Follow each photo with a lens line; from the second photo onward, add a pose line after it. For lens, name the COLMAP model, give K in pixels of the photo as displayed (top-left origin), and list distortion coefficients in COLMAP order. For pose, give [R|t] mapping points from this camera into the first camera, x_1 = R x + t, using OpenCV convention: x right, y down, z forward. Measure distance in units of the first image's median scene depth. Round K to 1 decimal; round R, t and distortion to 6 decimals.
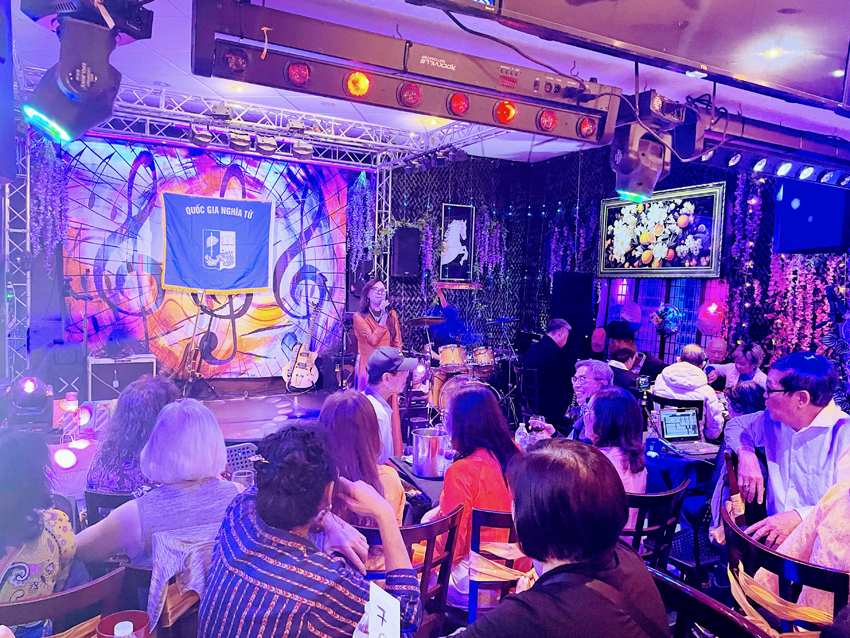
lens RADIAL K [[644.5, 0, 428.7], [0, 644.5, 313.6], [0, 0, 1]] dist [0.105380, -0.143515]
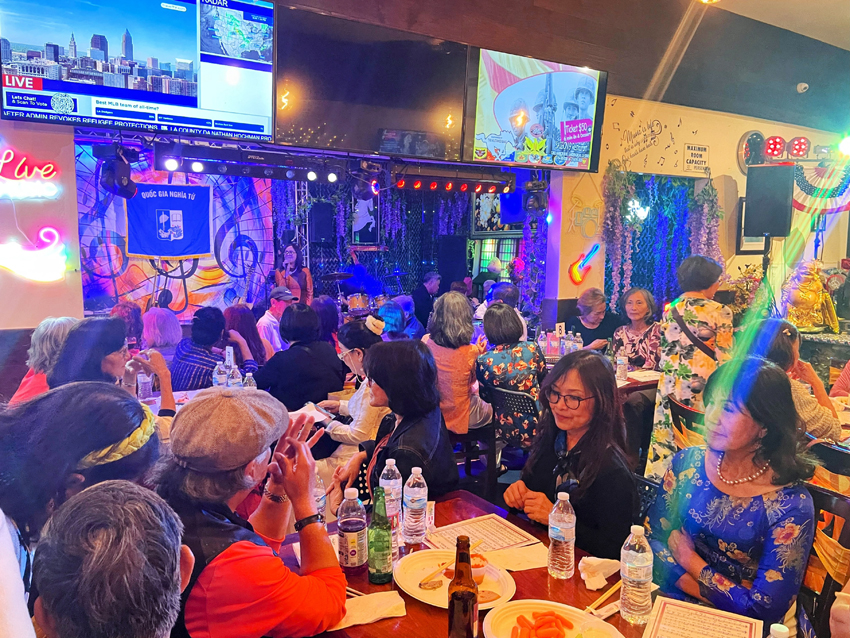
lens RADIAL K [[644.5, 0, 428.7], [0, 644.5, 313.6], [0, 0, 1]] dist [0.105380, -0.143515]
pose [[0.997809, -0.034386, 0.056523, 0.103628], [0.031075, 0.997806, 0.058462, 0.016153], [-0.058410, -0.056578, 0.996688, -0.308618]]
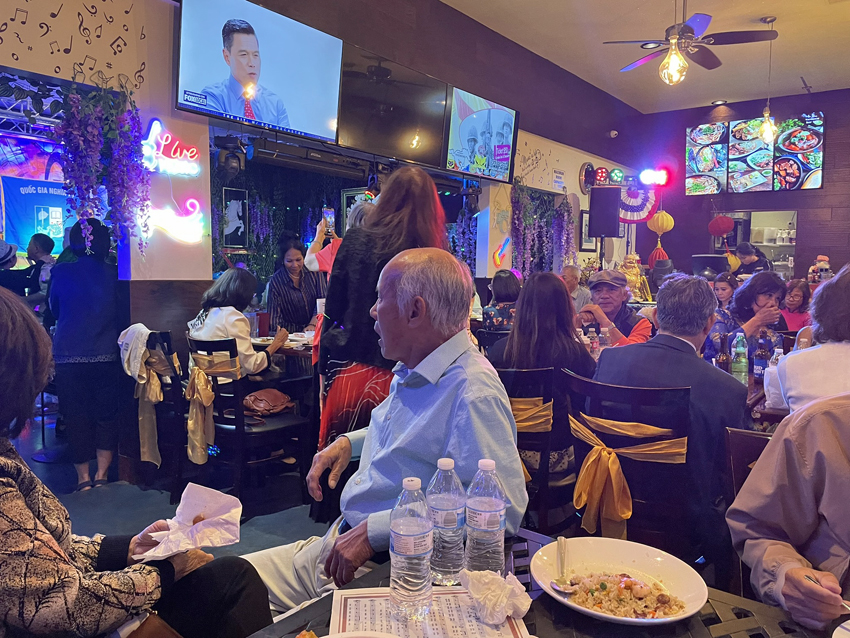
lens RADIAL K [[650.1, 0, 425.0], [0, 650.1, 319.0], [0, 0, 1]] dist [0.123332, -0.143056]
pose [[0.911634, -0.053589, 0.407495, -0.185146], [0.039657, 0.998306, 0.042568, 0.062026], [-0.409086, -0.022646, 0.912215, -0.440344]]
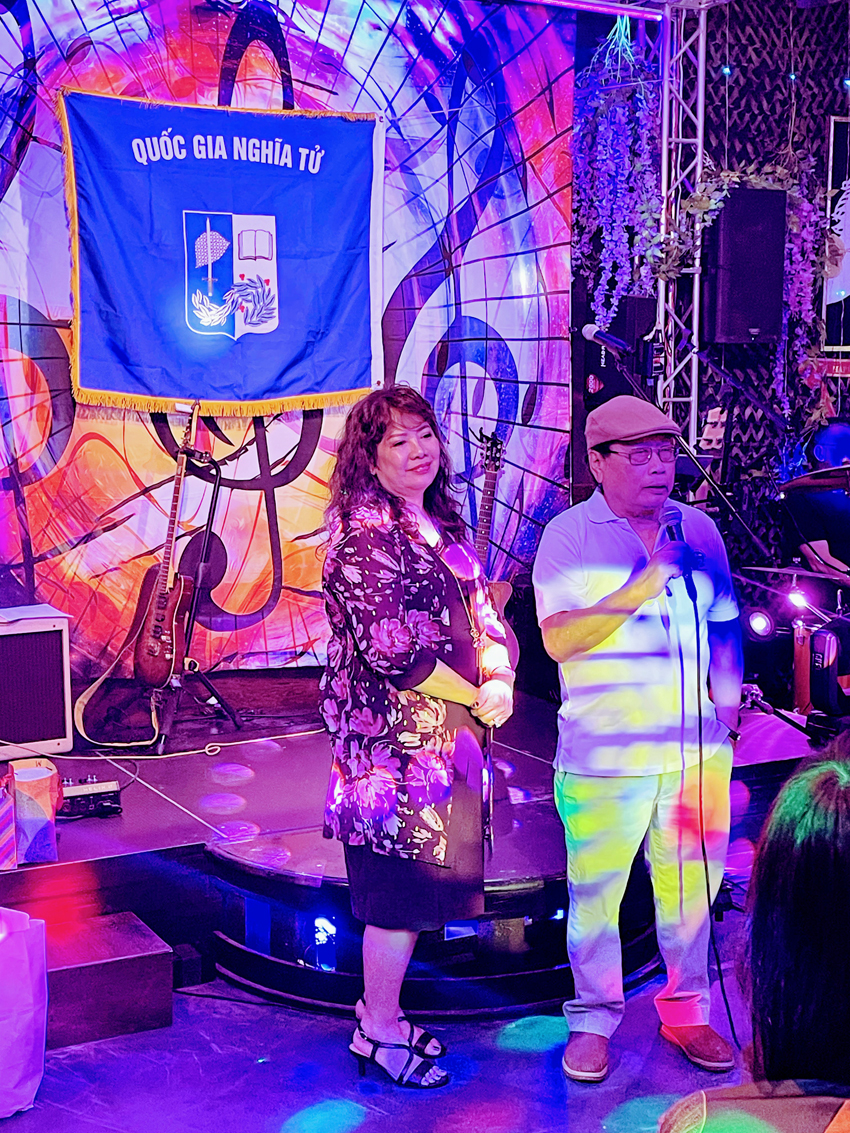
lens RADIAL K [[1571.4, 0, 425.0], [0, 1571.4, 566.5], [0, 0, 1]] dist [0.121808, -0.261540]
pose [[0.999423, -0.033909, -0.002011, -0.216529], [0.033968, 0.997354, 0.064268, -0.001208], [-0.000174, -0.064300, 0.997931, 0.203138]]
